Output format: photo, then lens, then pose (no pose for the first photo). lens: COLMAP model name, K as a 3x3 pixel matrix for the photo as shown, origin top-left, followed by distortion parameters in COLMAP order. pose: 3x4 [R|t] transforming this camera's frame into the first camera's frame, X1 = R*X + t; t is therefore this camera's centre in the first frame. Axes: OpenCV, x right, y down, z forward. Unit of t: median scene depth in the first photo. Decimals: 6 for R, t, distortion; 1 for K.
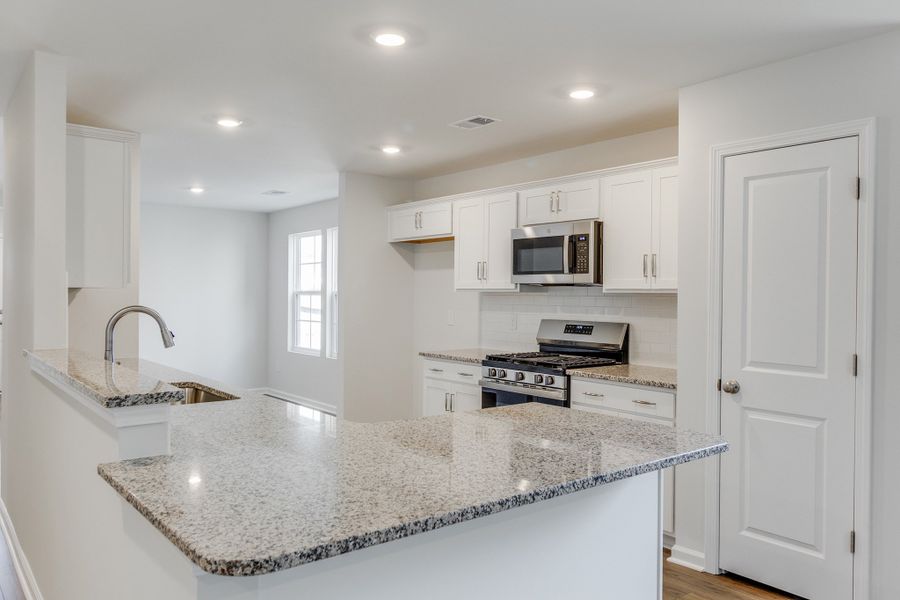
lens RADIAL K [[672.6, 0, 444.7], [0, 672.6, 297.0], [0, 0, 1]] dist [-0.013136, -0.004298]
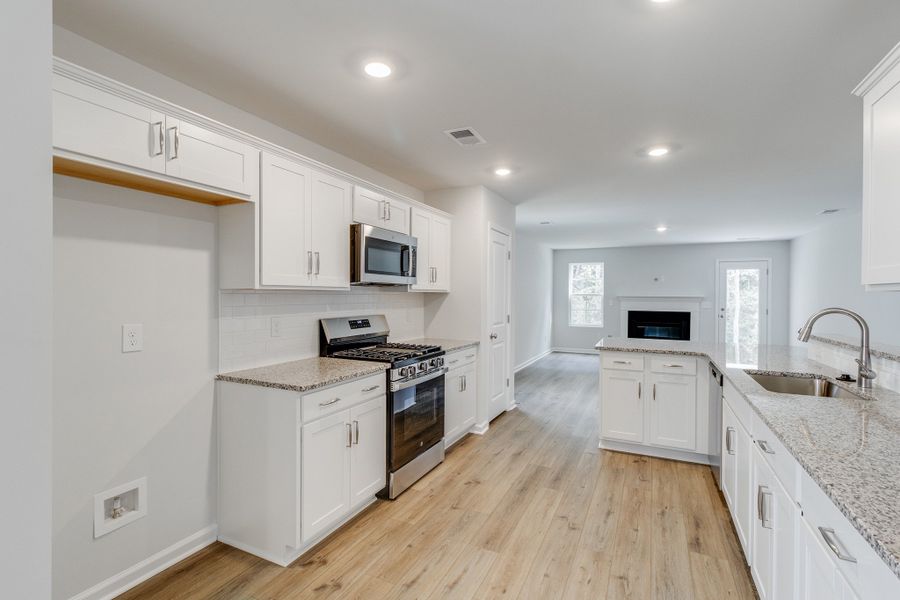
lens RADIAL K [[416.7, 0, 451.5], [0, 416.7, 297.2], [0, 0, 1]] dist [0.001482, 0.001591]
pose [[-0.441937, -0.018240, 0.896861, -0.537186], [-0.005981, 0.999831, 0.017387, -0.010639], [-0.897026, 0.002320, -0.441972, 1.262403]]
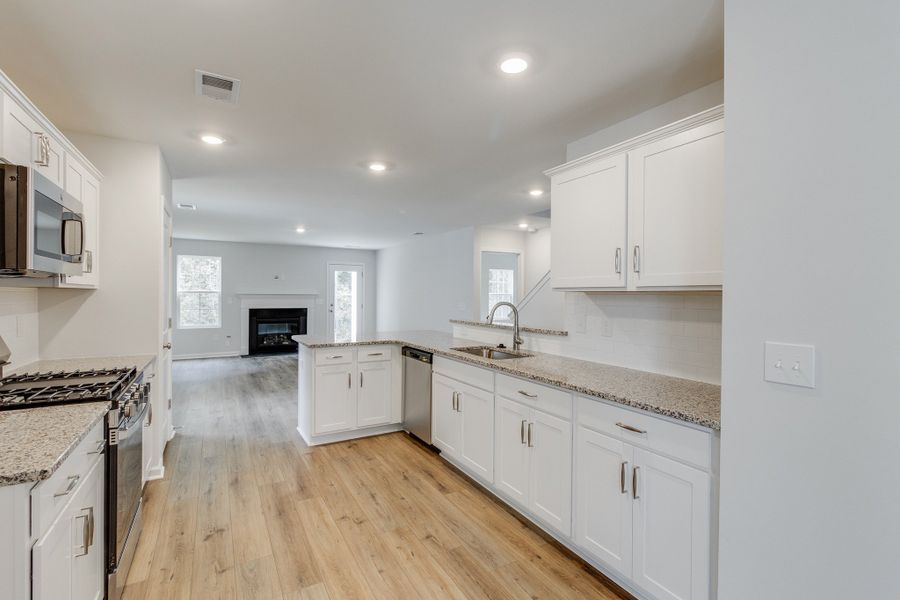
lens RADIAL K [[415.6, 0, 451.9], [0, 415.6, 297.3], [0, 0, 1]] dist [0.001098, -0.001198]
pose [[-0.989966, -0.018372, 0.140107, -0.312357], [-0.016724, 0.999777, 0.012929, -0.008944], [-0.140313, 0.010456, -0.990052, 1.411350]]
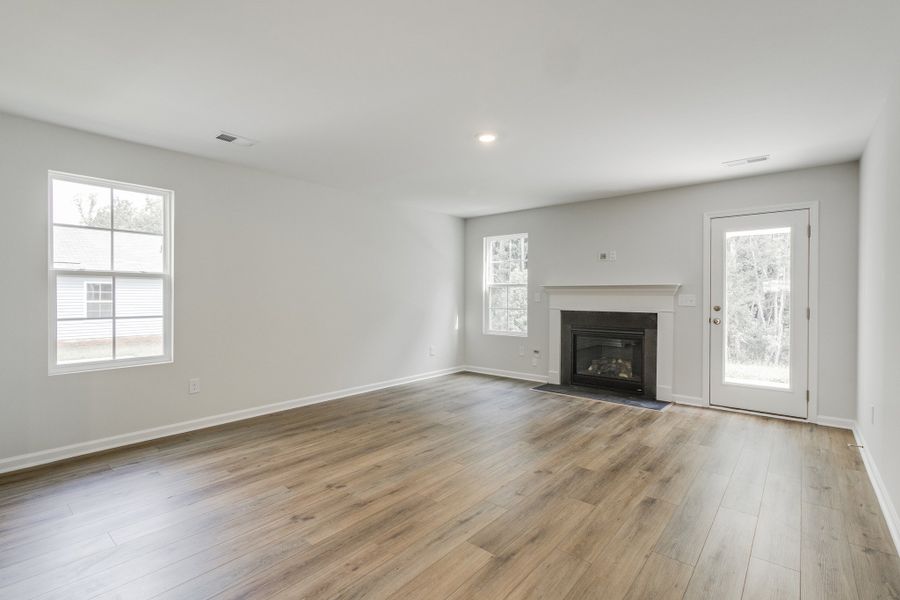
lens RADIAL K [[416.7, 0, 454.8], [0, 416.7, 299.3], [0, 0, 1]] dist [0.001482, 0.001591]
pose [[-0.213665, -0.019538, 0.976712, -0.209325], [-0.001344, 0.999805, 0.019706, 0.031492], [-0.976906, 0.002898, -0.213650, 0.109026]]
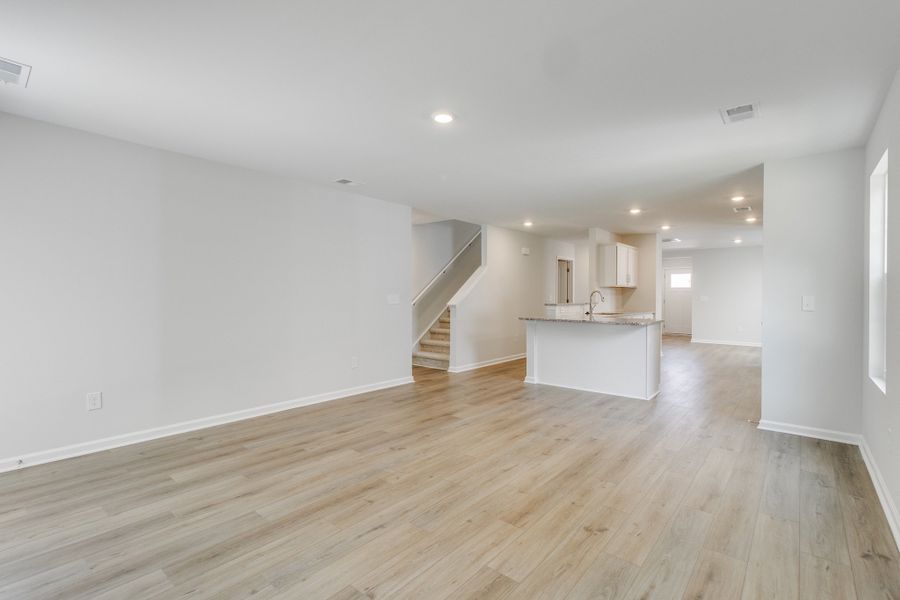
lens RADIAL K [[416.7, 0, 453.2], [0, 416.7, 301.4], [0, 0, 1]] dist [0.001482, 0.001591]
pose [[0.215118, 0.006306, -0.976568, 1.137966], [-0.006770, 0.999965, 0.004965, 0.045087], [0.976565, 0.005543, 0.215153, -0.227226]]
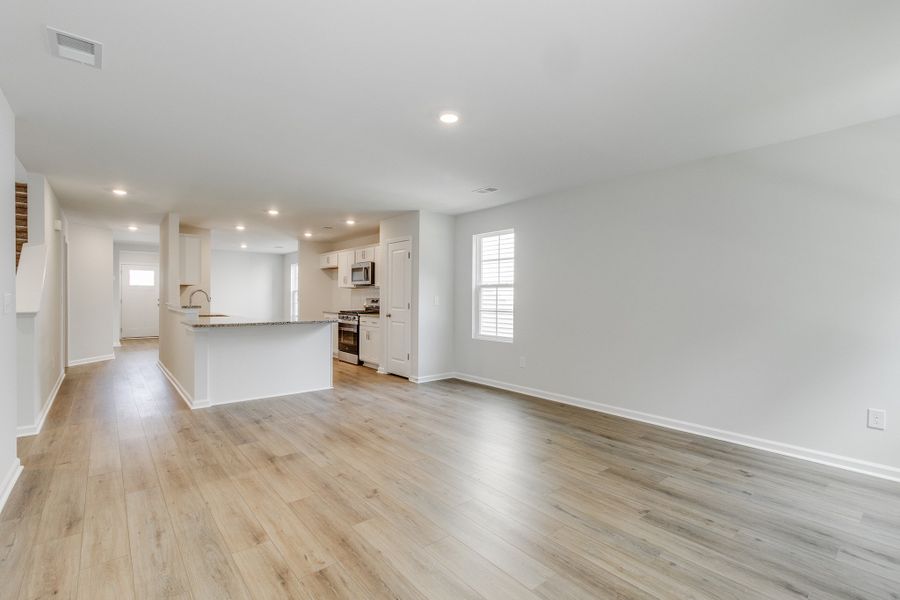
lens RADIAL K [[416.7, 0, 448.2], [0, 416.7, 295.1], [0, 0, 1]] dist [0.001482, 0.001591]
pose [[0.999481, -0.003767, 0.031978, 0.476908], [0.004033, 0.999958, -0.008230, 0.040814], [-0.031946, 0.008355, 0.999455, -0.750496]]
